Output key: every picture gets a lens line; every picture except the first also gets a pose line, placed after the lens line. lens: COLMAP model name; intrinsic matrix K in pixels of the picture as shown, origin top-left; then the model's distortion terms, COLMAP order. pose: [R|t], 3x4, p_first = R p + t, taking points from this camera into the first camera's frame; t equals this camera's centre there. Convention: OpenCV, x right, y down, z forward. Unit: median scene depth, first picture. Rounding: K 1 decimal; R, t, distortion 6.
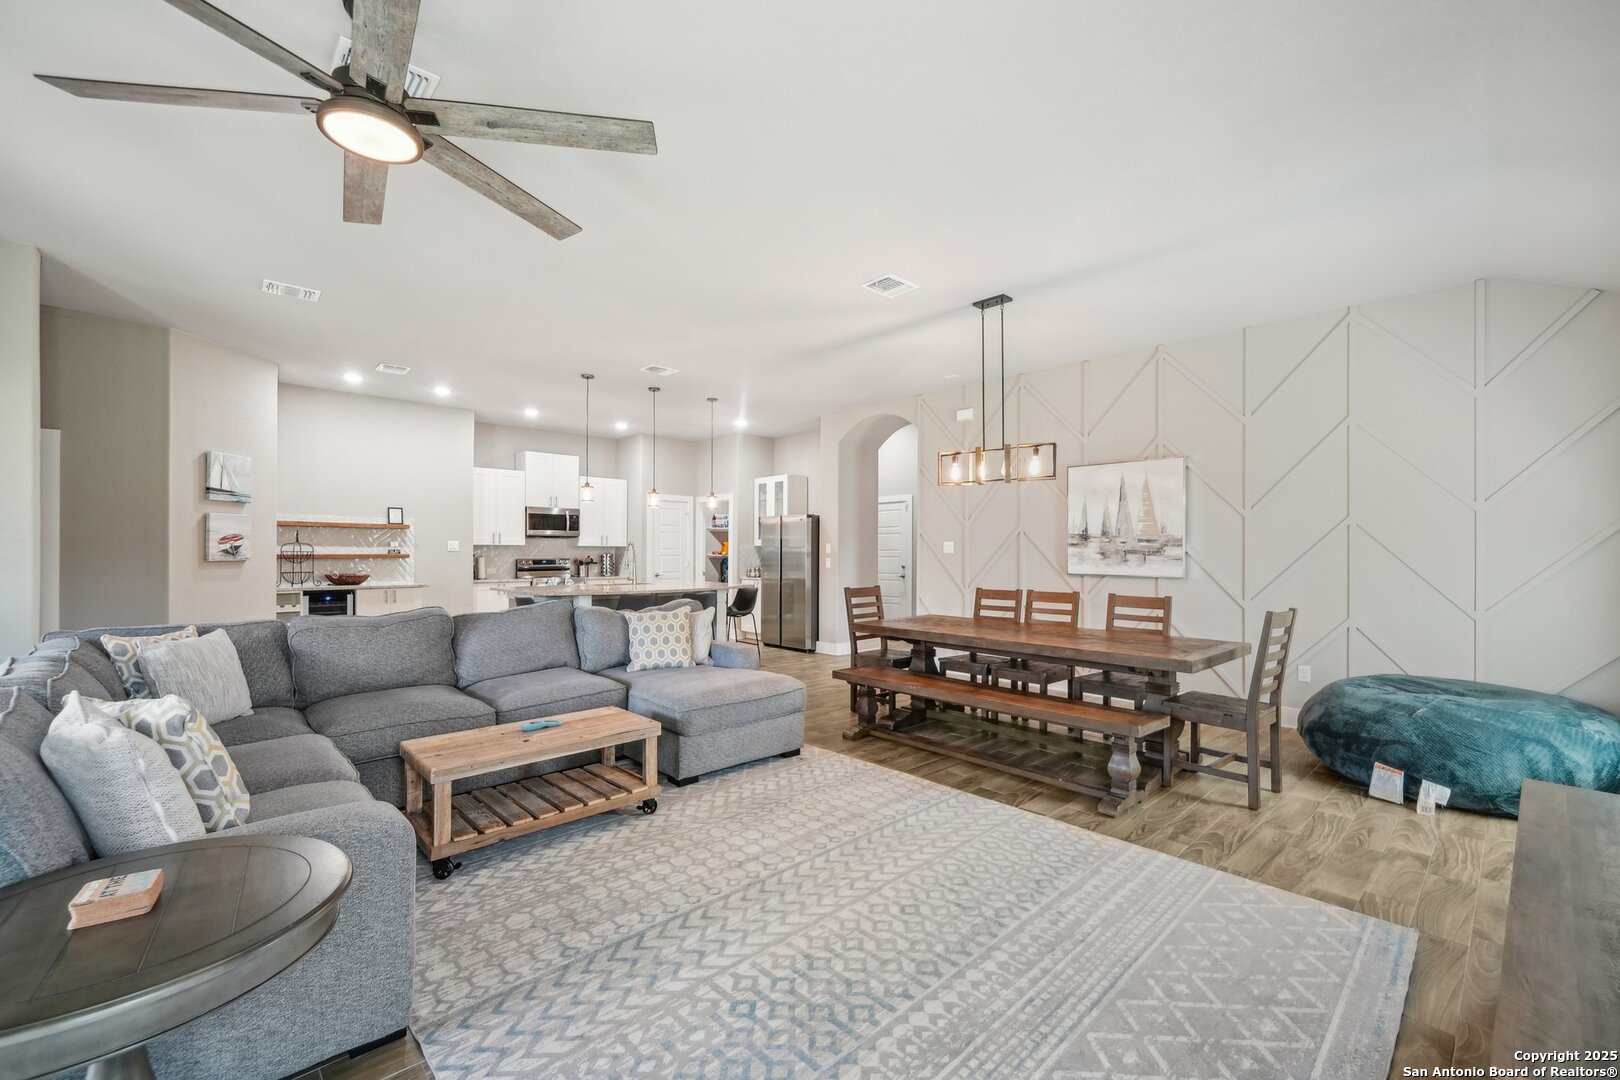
lens RADIAL K [[675.2, 0, 806.9], [0, 675.2, 549.2], [0, 0, 1]] dist [0.001400, 0.000234]
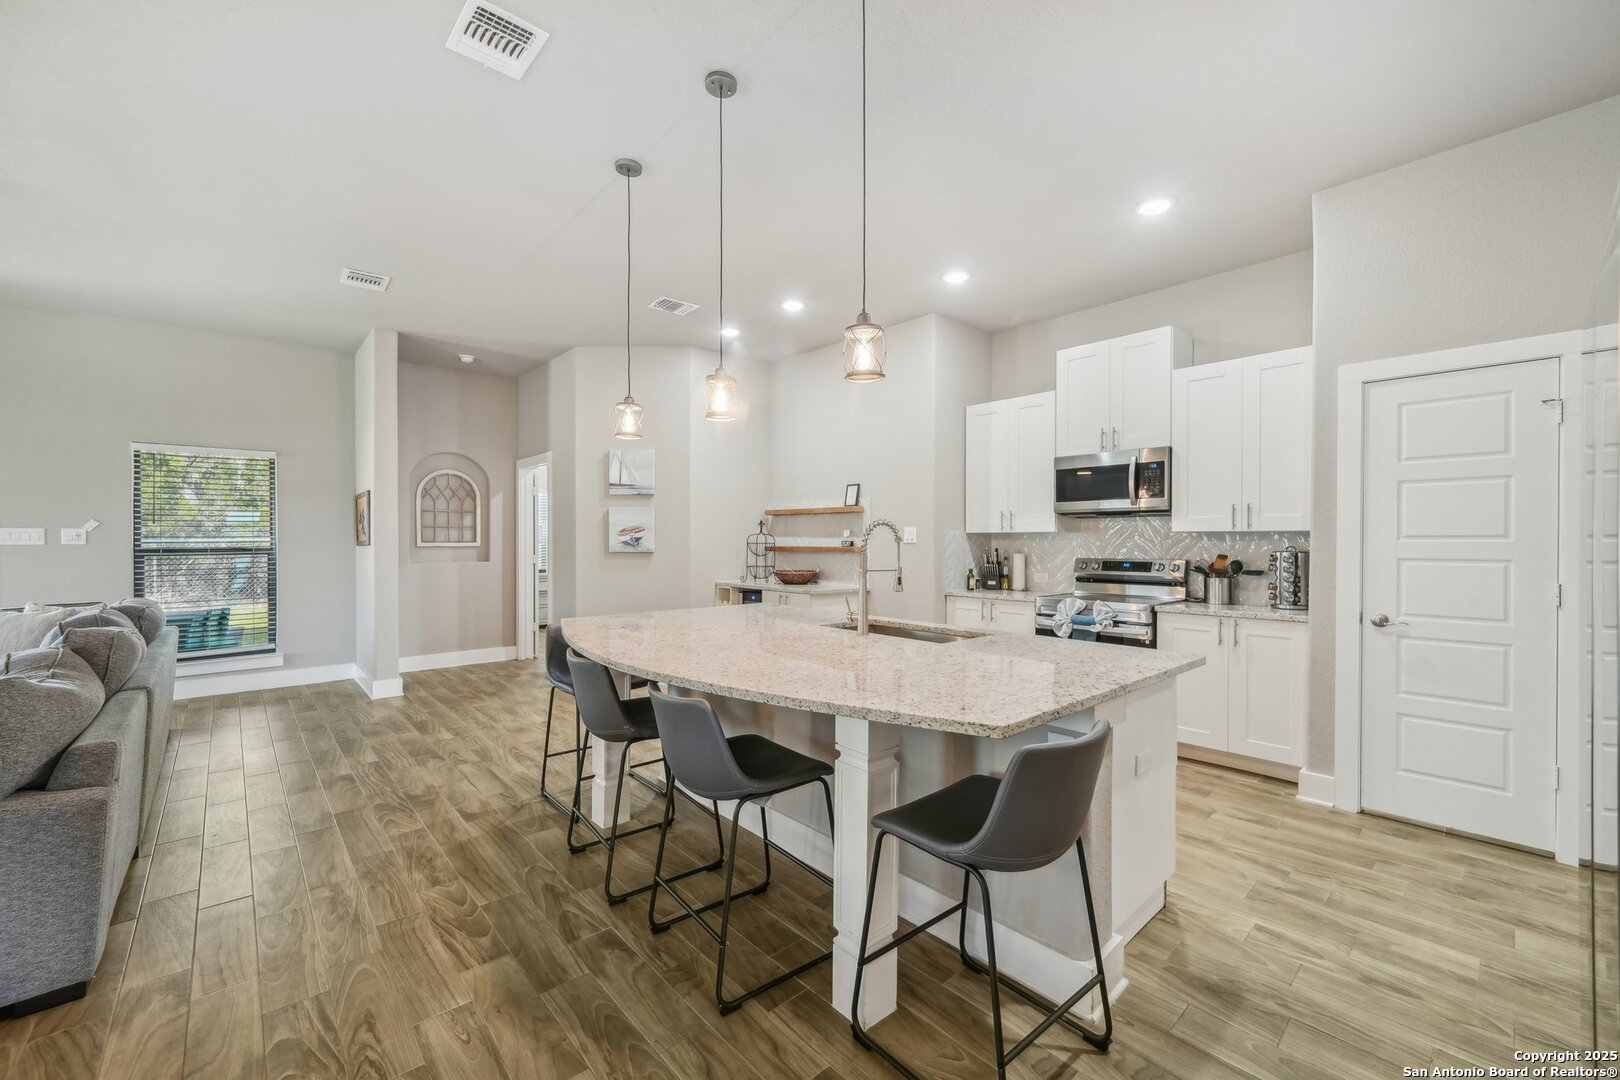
lens RADIAL K [[649.4, 0, 815.2], [0, 649.4, 543.9], [0, 0, 1]] dist [-0.002735, 0.000141]
pose [[-0.016123, 0.003613, -0.999863, 0.136040], [0.001637, 0.999992, 0.003587, 0.001733], [0.999869, -0.001579, -0.016129, 1.279737]]
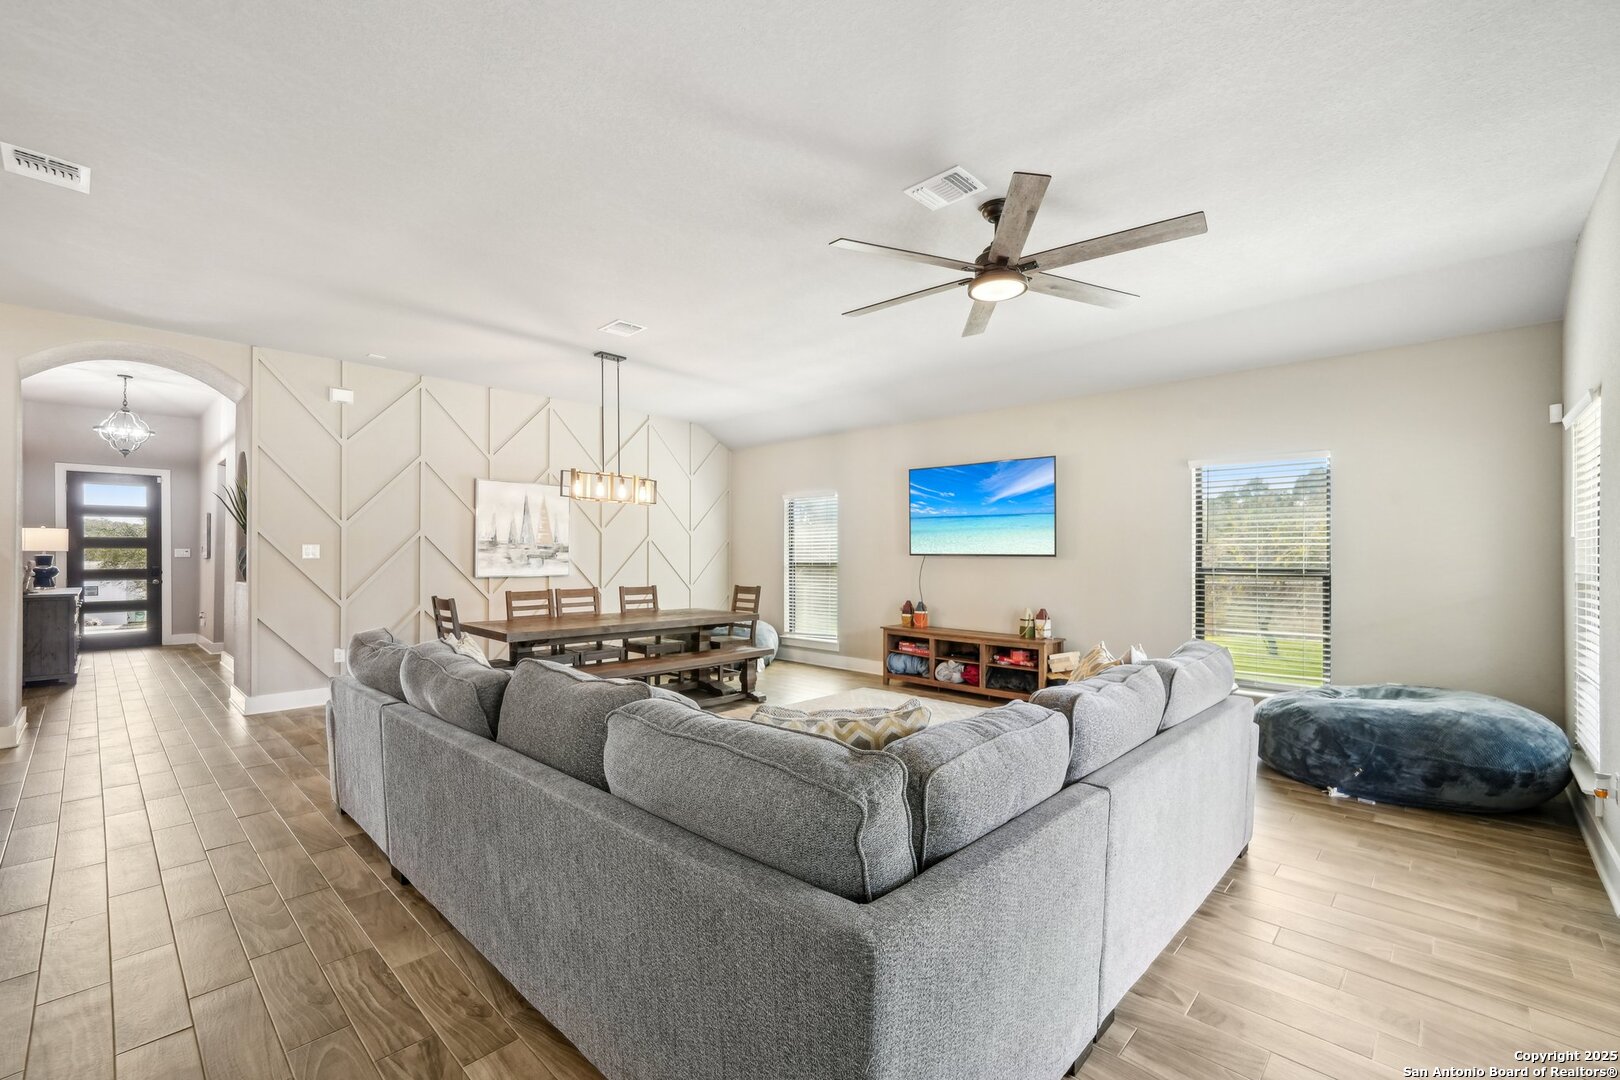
lens RADIAL K [[675.2, 0, 806.9], [0, 675.2, 549.2], [0, 0, 1]] dist [0.001400, 0.000234]
pose [[-0.057402, 0.006488, 0.998330, -0.770794], [-0.004647, 0.999966, -0.006766, -0.003216], [-0.998340, -0.005028, -0.057370, 0.549215]]
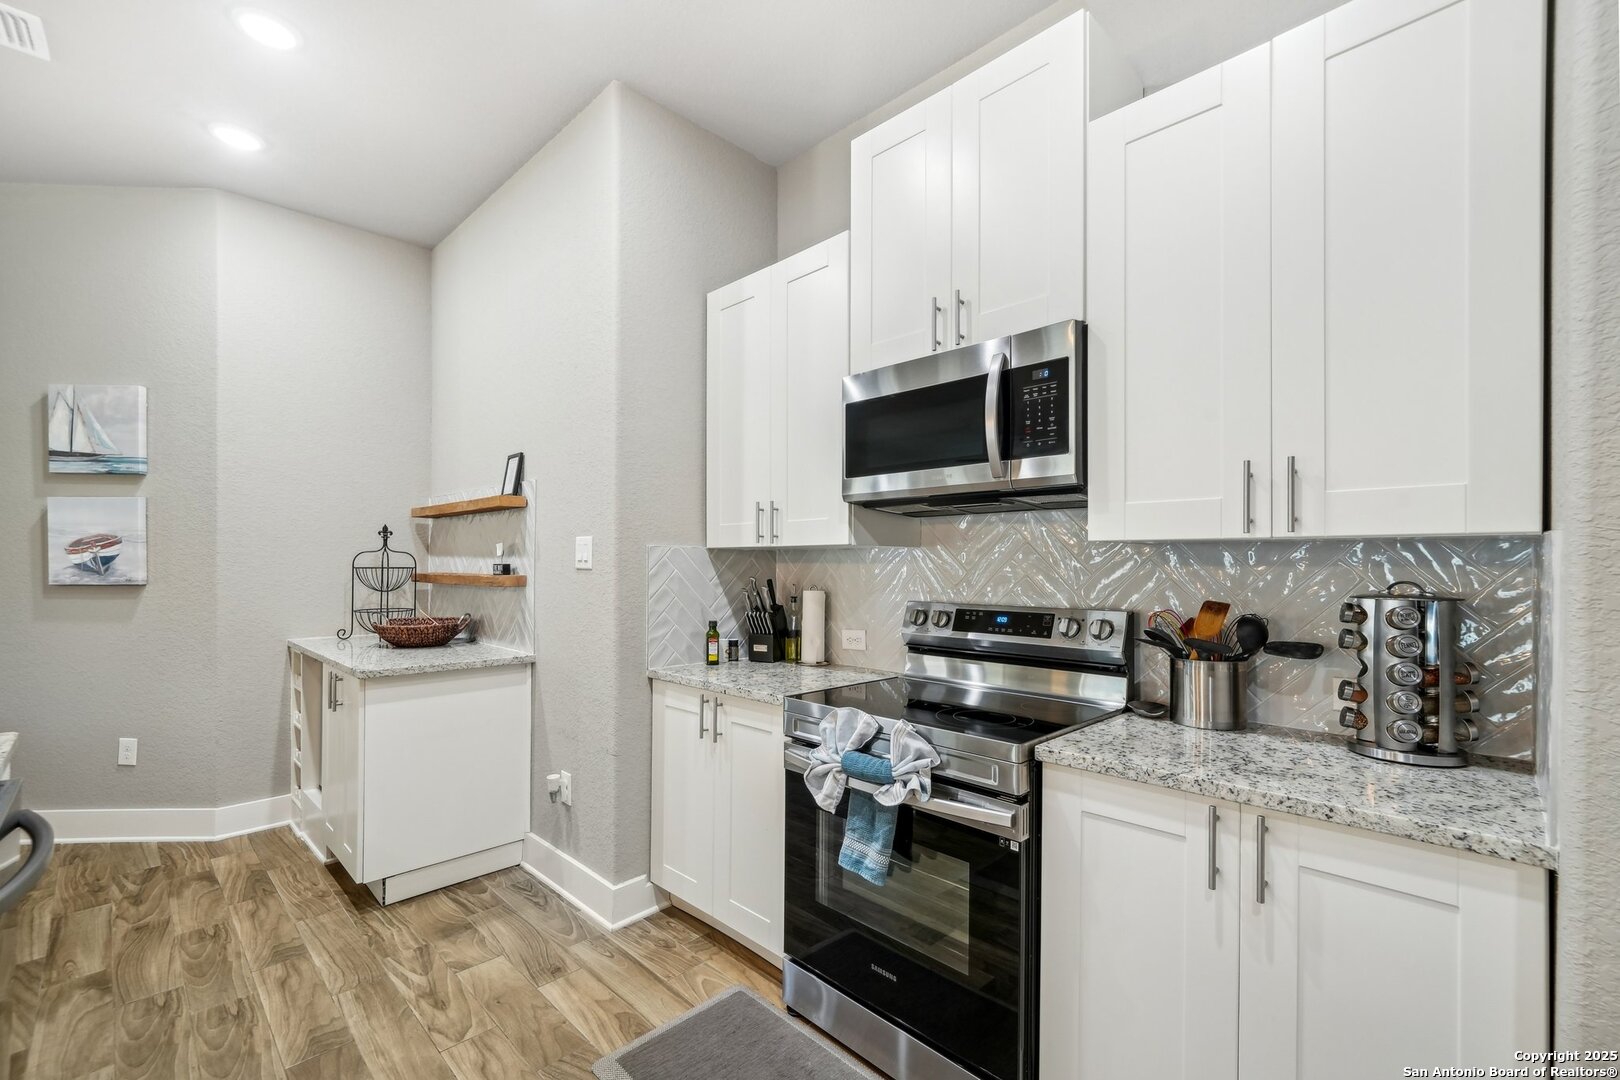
lens RADIAL K [[699.1, 0, 813.9], [0, 699.1, 561.1], [0, 0, 1]] dist [0.003474, 0.000626]
pose [[0.040307, -0.005464, -0.999172, -0.274224], [0.000234, 0.999985, -0.005459, 0.001483], [0.999187, -0.000013, 0.040308, 1.521898]]
